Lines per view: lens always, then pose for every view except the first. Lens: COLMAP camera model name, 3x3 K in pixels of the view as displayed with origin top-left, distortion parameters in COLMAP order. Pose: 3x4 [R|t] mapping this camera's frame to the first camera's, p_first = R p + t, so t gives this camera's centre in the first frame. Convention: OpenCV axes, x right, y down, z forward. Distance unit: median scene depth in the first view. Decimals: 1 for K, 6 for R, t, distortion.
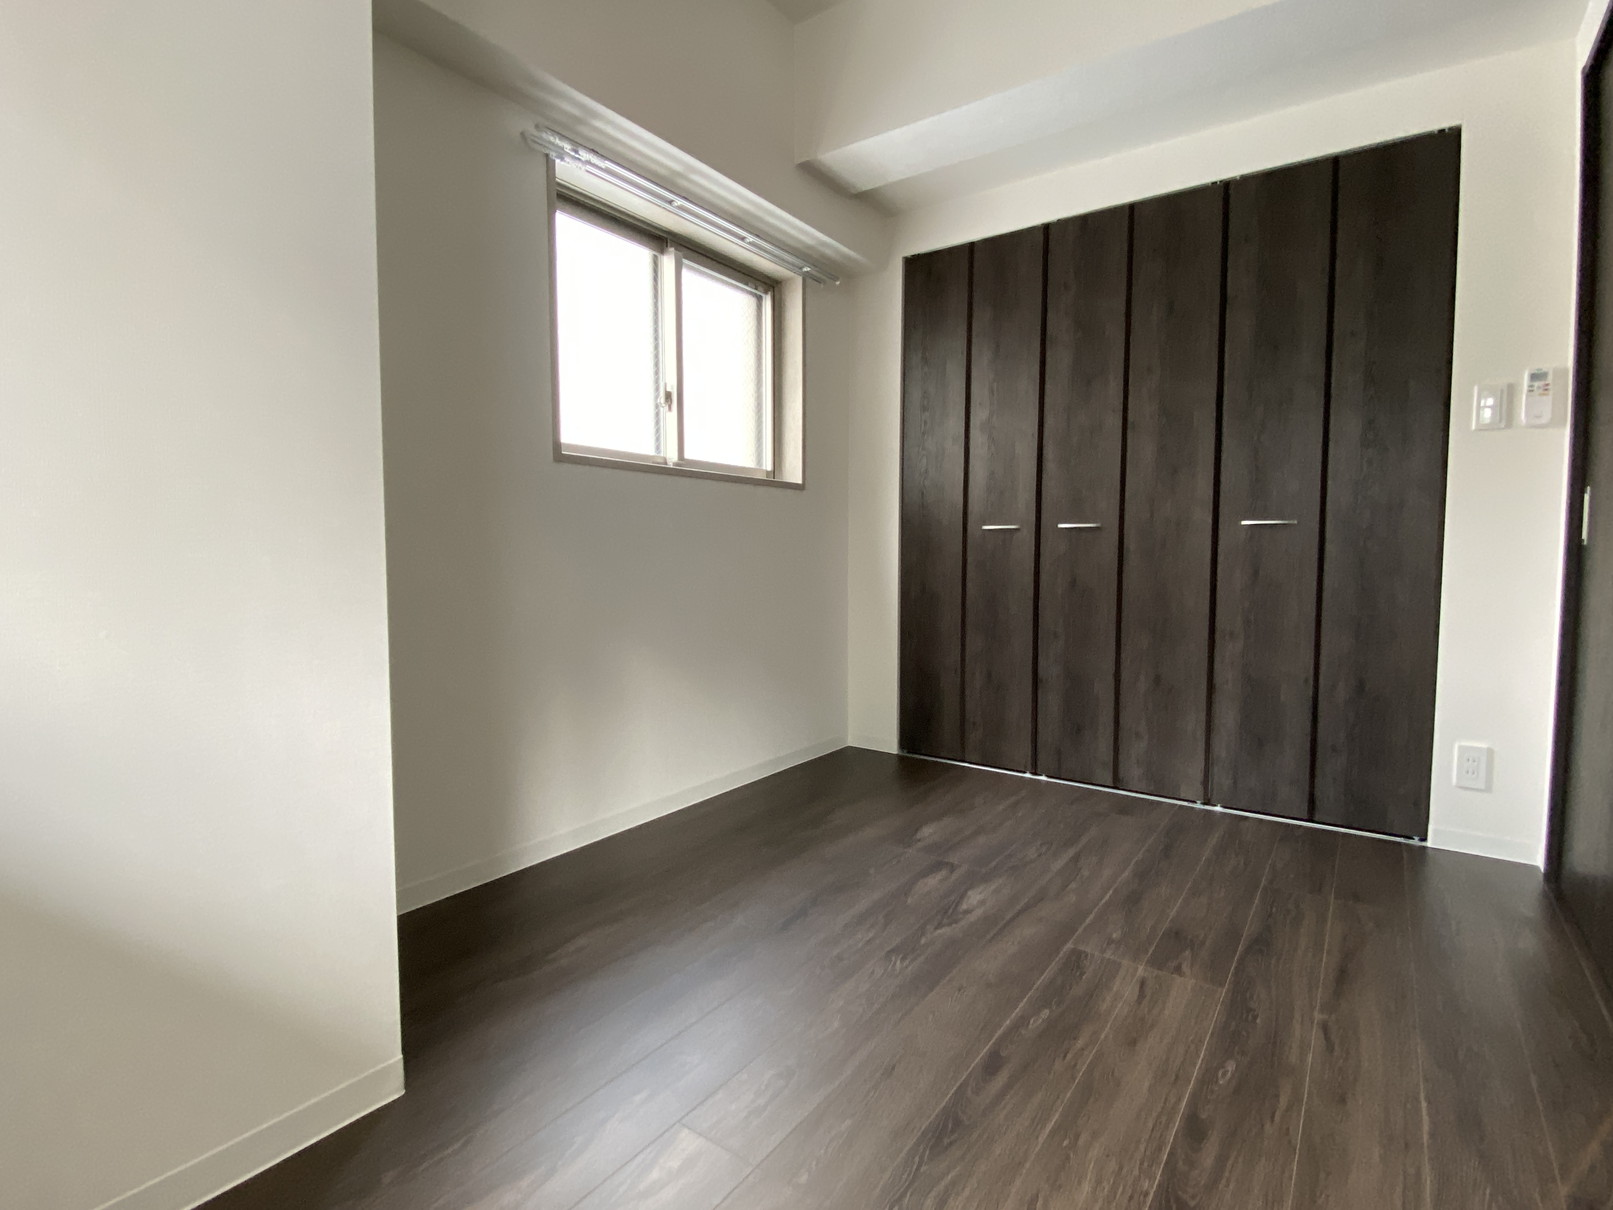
lens RADIAL K [[790.6, 0, 814.4], [0, 790.6, 603.5], [0, 0, 1]] dist [0.026901, -0.021994]
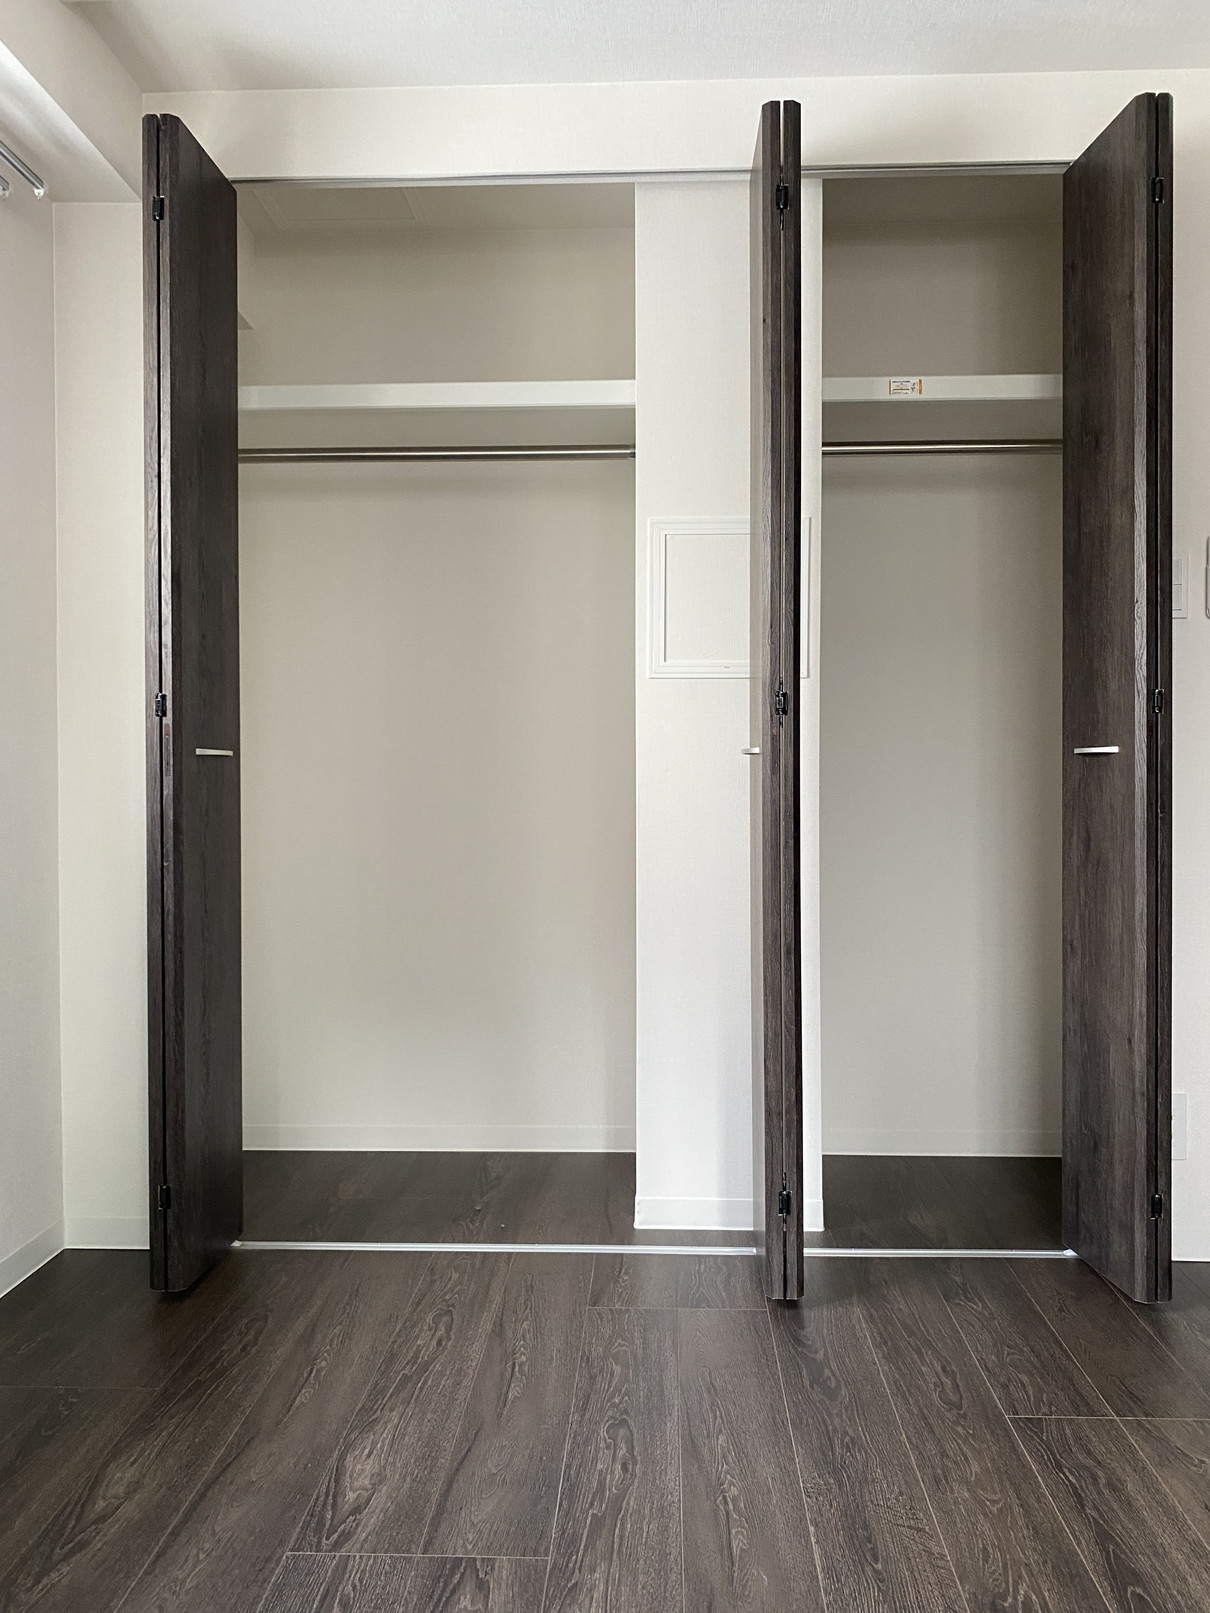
lens RADIAL K [[1235.8, 0, 611.7], [0, 1235.8, 796.1], [0, 0, 1]] dist [0.012471, 0.008893]
pose [[0.838885, -0.010782, 0.544202, -0.099046], [0.041434, 0.998168, -0.044095, -0.036418], [-0.542730, 0.059539, 0.837795, 0.332573]]
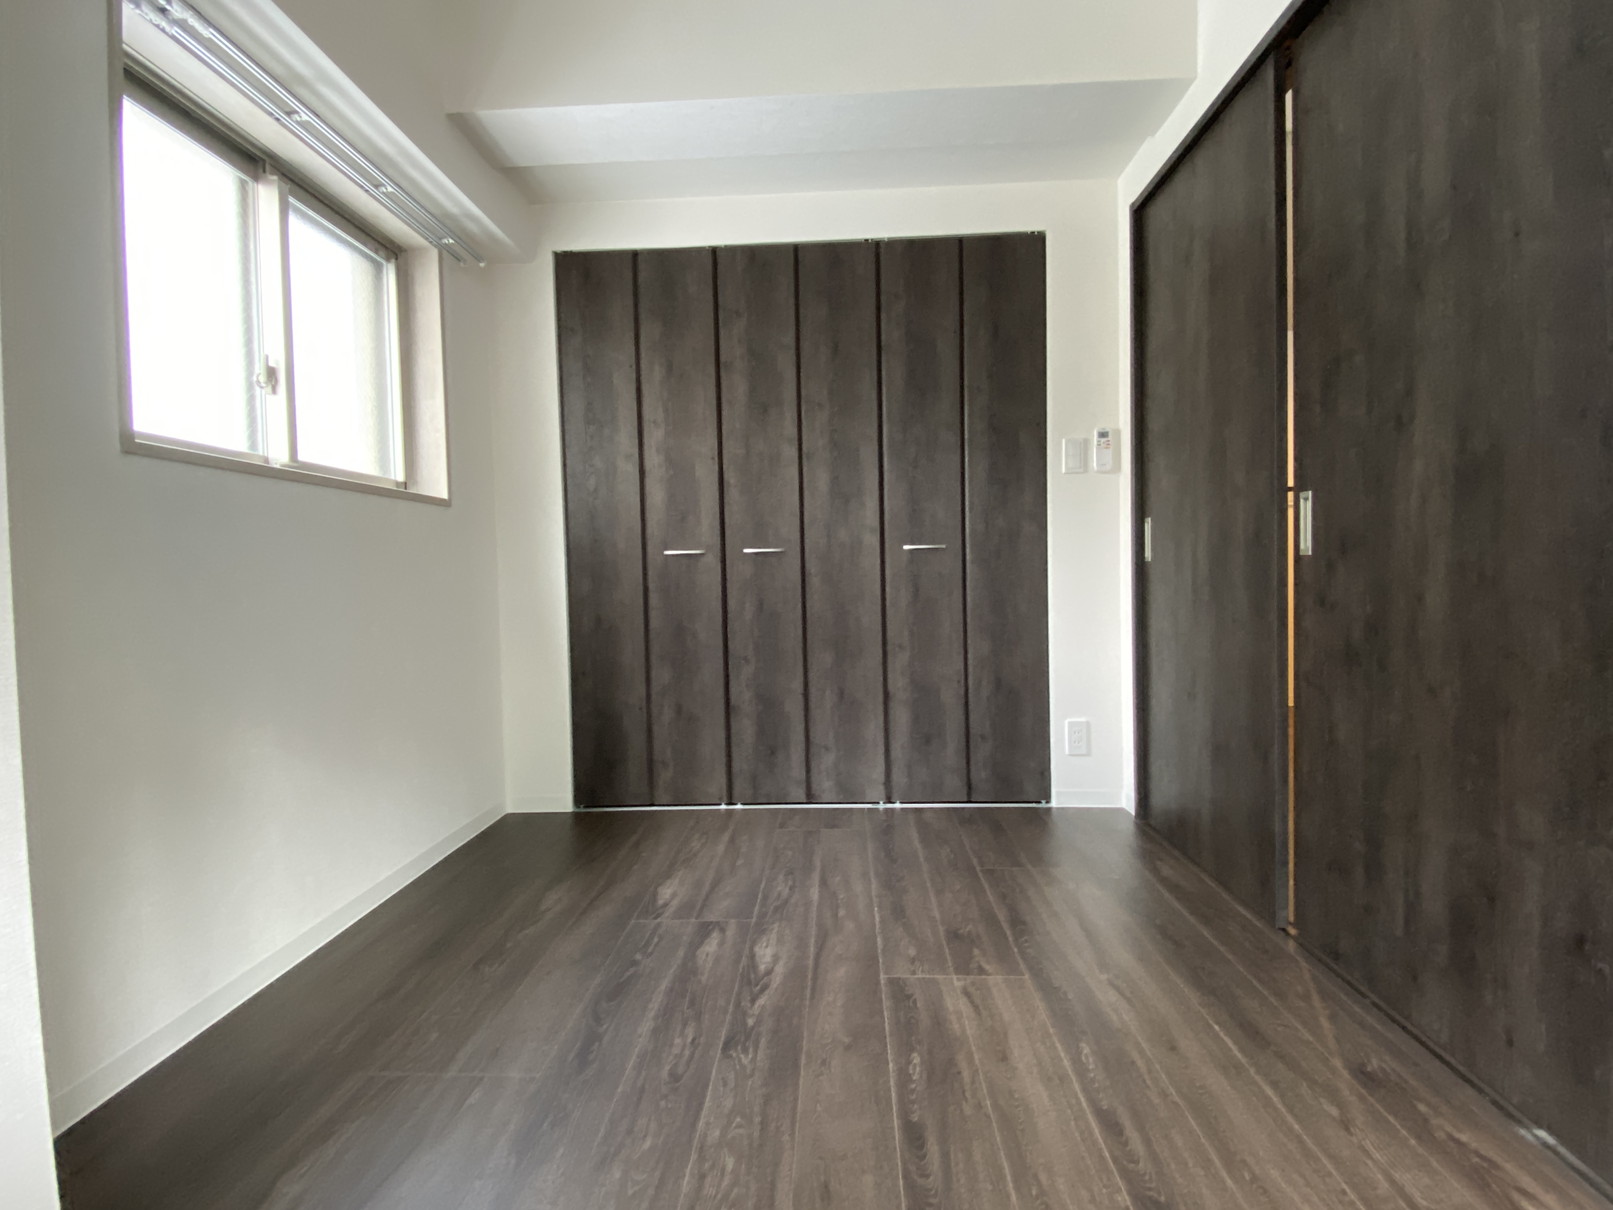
lens RADIAL K [[790.6, 0, 811.3], [0, 790.6, 599.4], [0, 0, 1]] dist [0.026901, -0.021994]
pose [[0.838654, -0.040053, 0.543190, -0.183894], [0.059243, 0.998084, -0.017874, -0.015377], [-0.541433, 0.047170, 0.839420, 0.138939]]
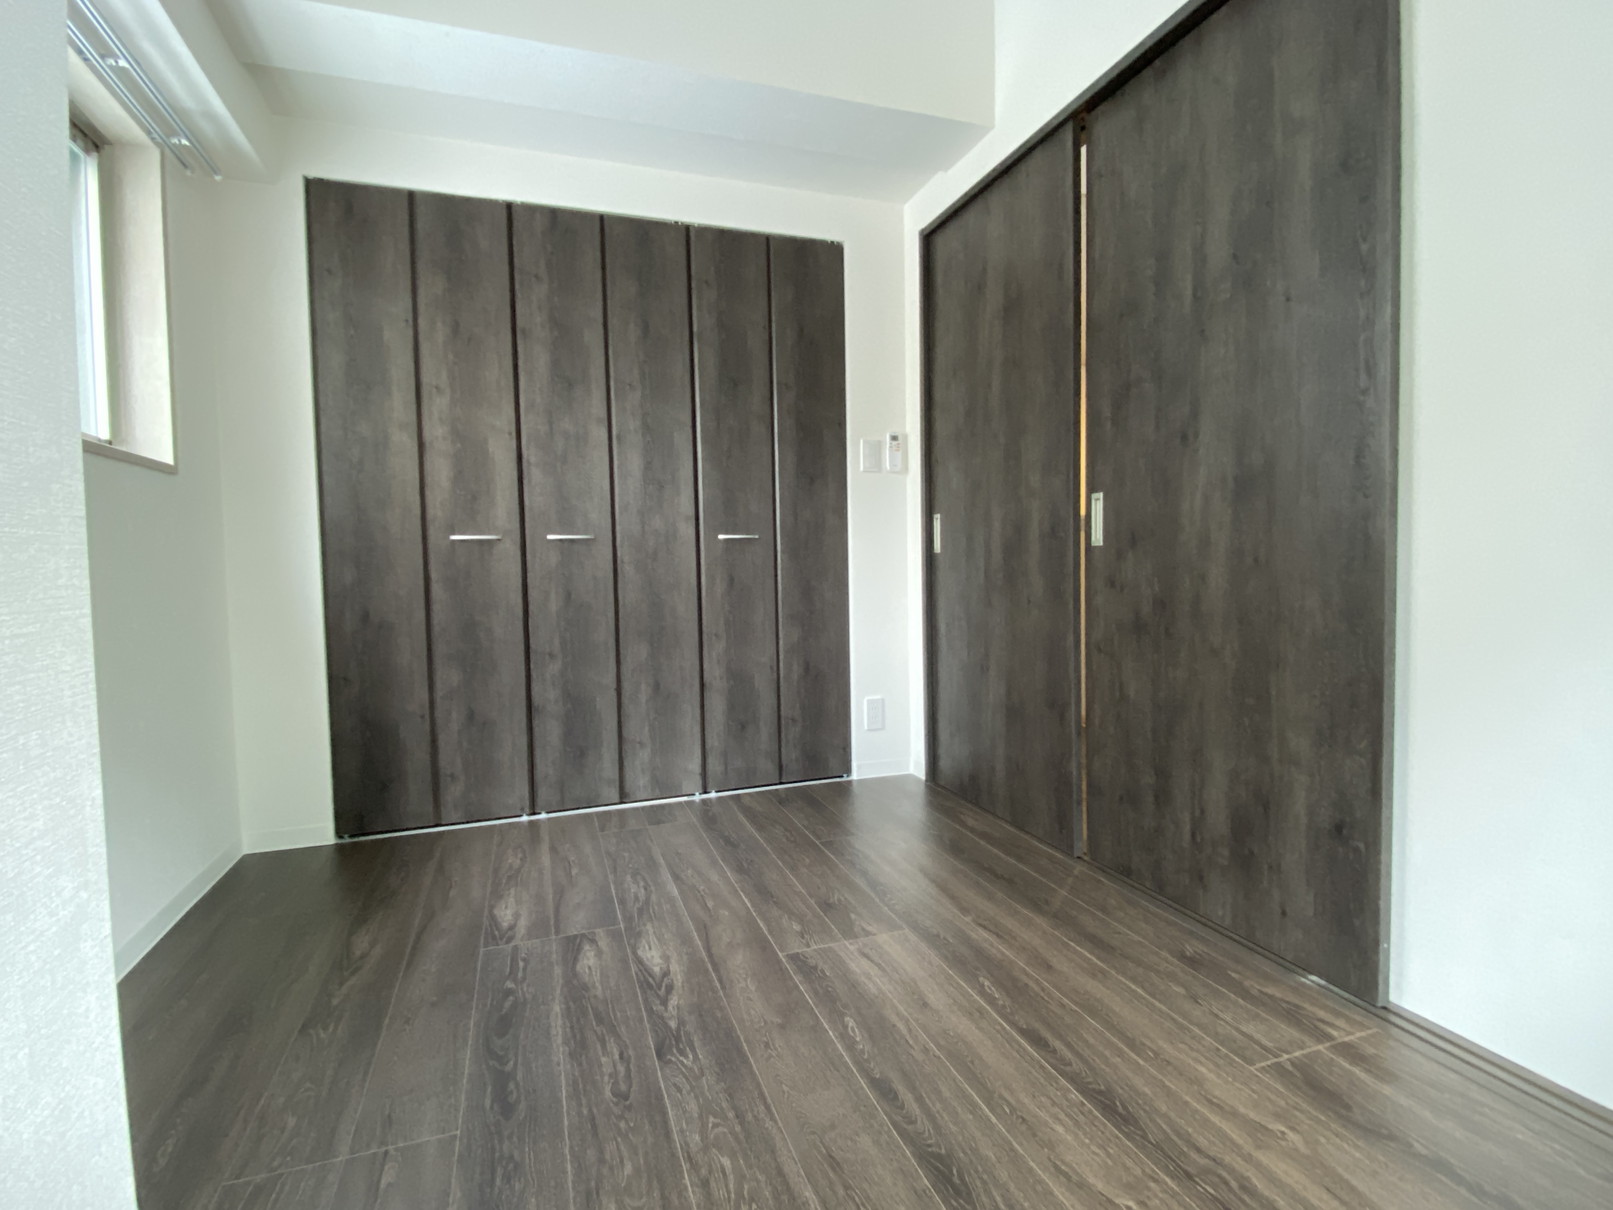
lens RADIAL K [[790.6, 0, 805.1], [0, 790.6, 598.0], [0, 0, 1]] dist [0.026901, -0.021994]
pose [[0.578927, -0.052080, 0.813715, -0.307740], [0.073249, 0.997245, 0.011712, -0.017932], [-0.812083, 0.052824, 0.581146, 0.255769]]
